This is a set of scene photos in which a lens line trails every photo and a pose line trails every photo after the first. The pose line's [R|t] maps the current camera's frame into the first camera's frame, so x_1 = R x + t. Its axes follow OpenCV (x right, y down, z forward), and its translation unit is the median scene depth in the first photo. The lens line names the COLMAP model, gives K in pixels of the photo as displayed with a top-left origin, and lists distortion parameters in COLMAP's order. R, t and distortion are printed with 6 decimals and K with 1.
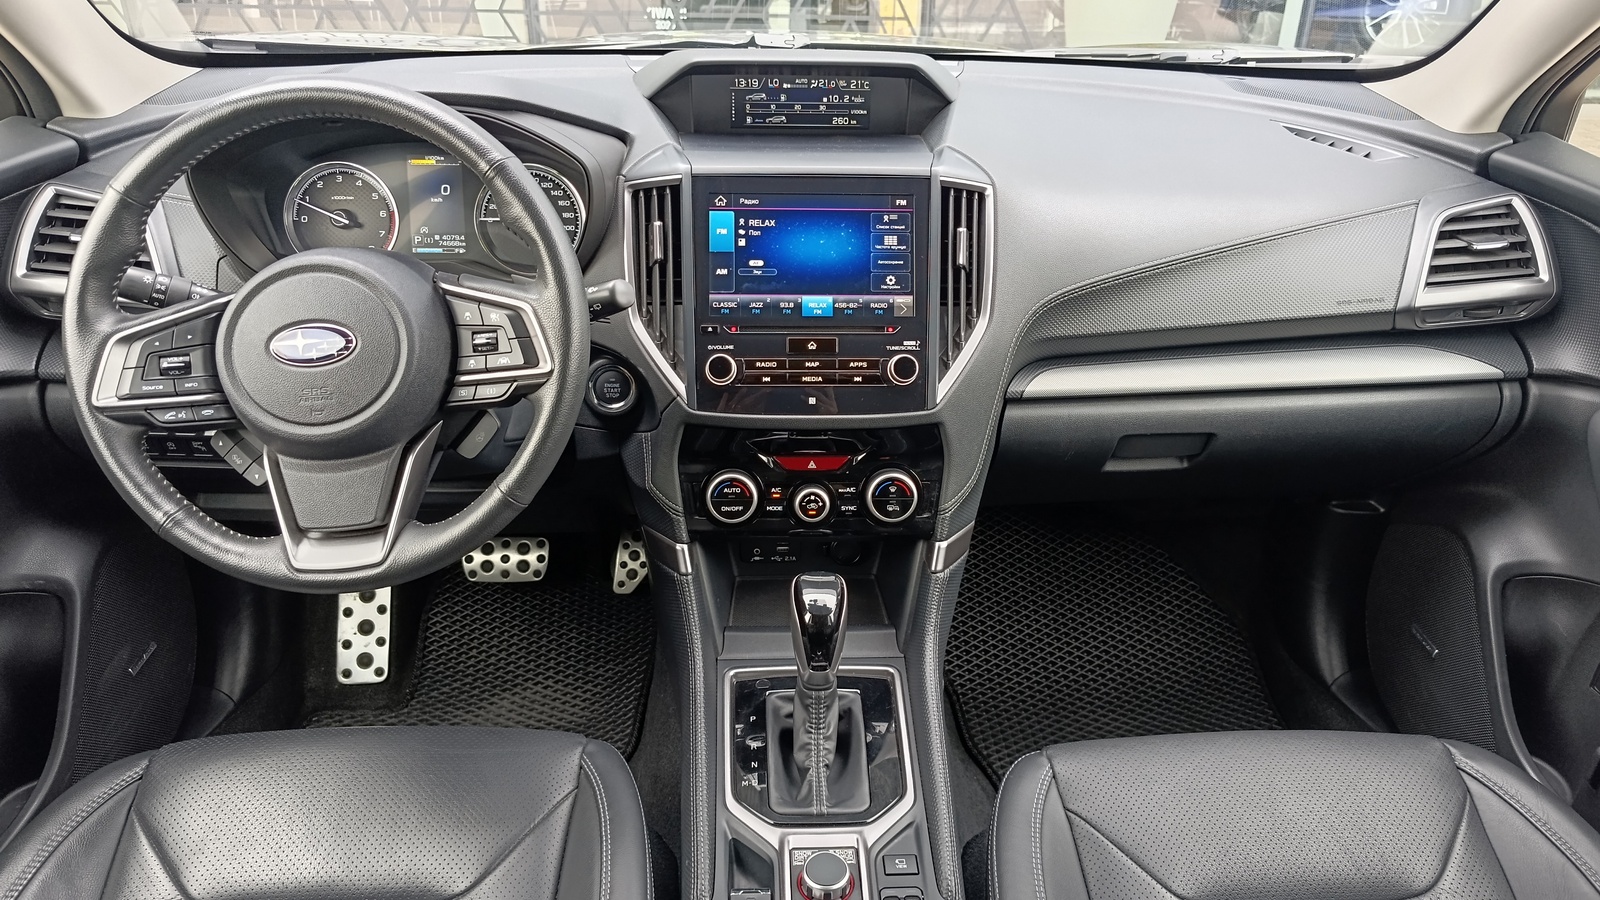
lens RADIAL K [[1082.0, 0, 799.0], [0, 1082.0, 468.3], [0, 0, 1]] dist [0.061021, -0.079411]
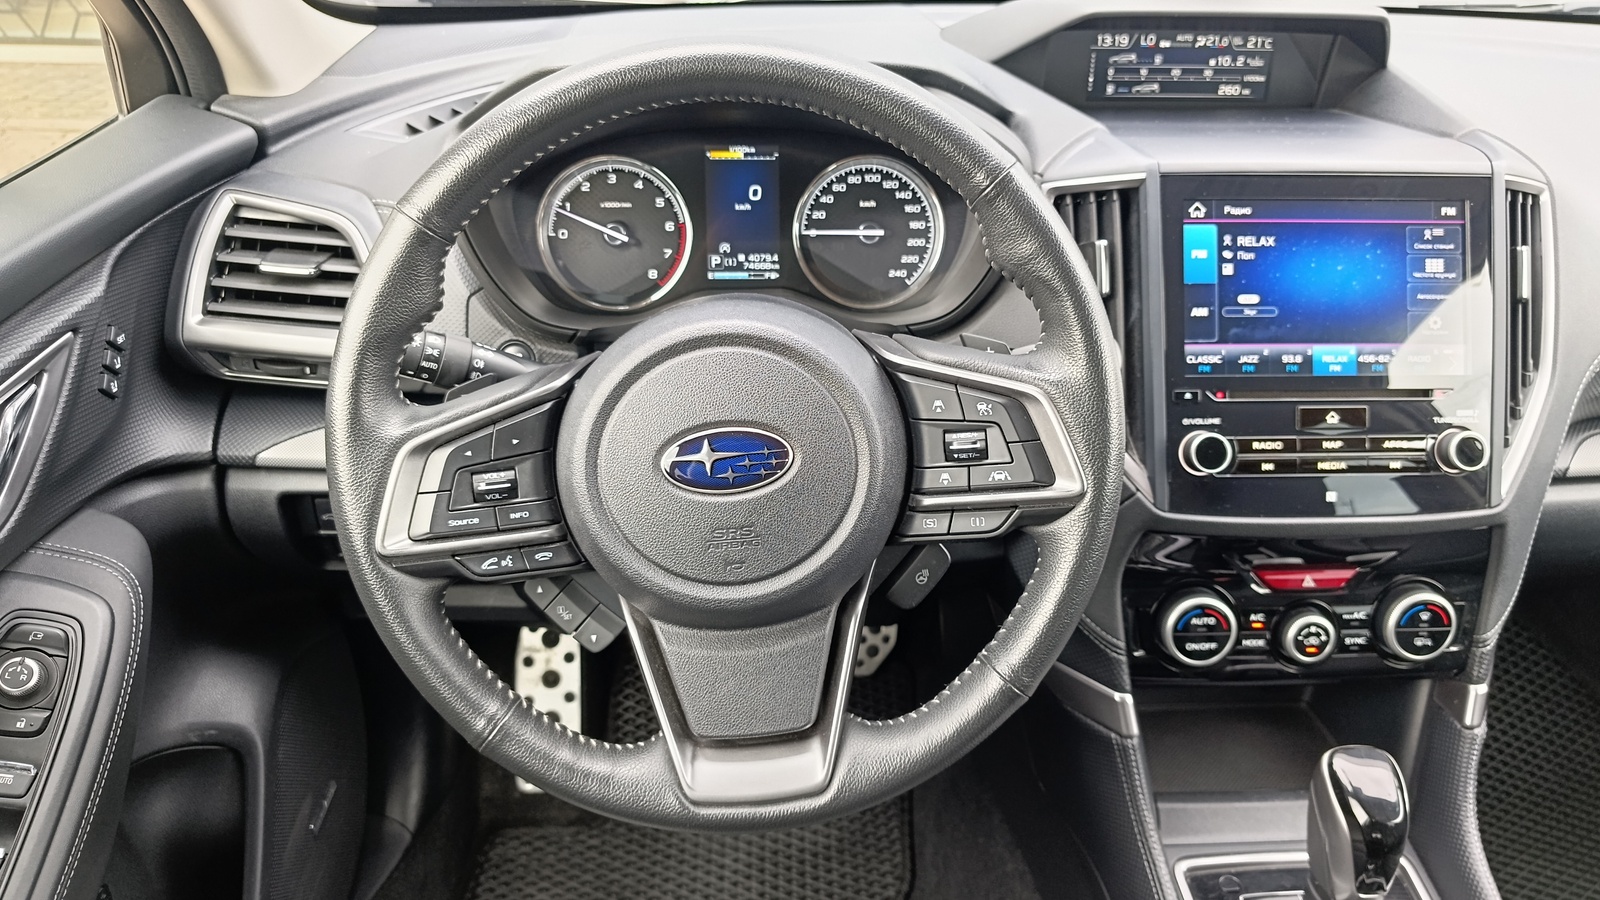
lens RADIAL K [[1086.4, 0, 800.0], [0, 1086.4, 450.0], [0, 0, 1]] dist [0.075949, -0.161546]
pose [[0.999981, -0.005704, 0.002497, -0.329359], [0.005656, 0.999811, 0.018604, -0.107018], [-0.002602, -0.018589, 0.999824, 0.295026]]
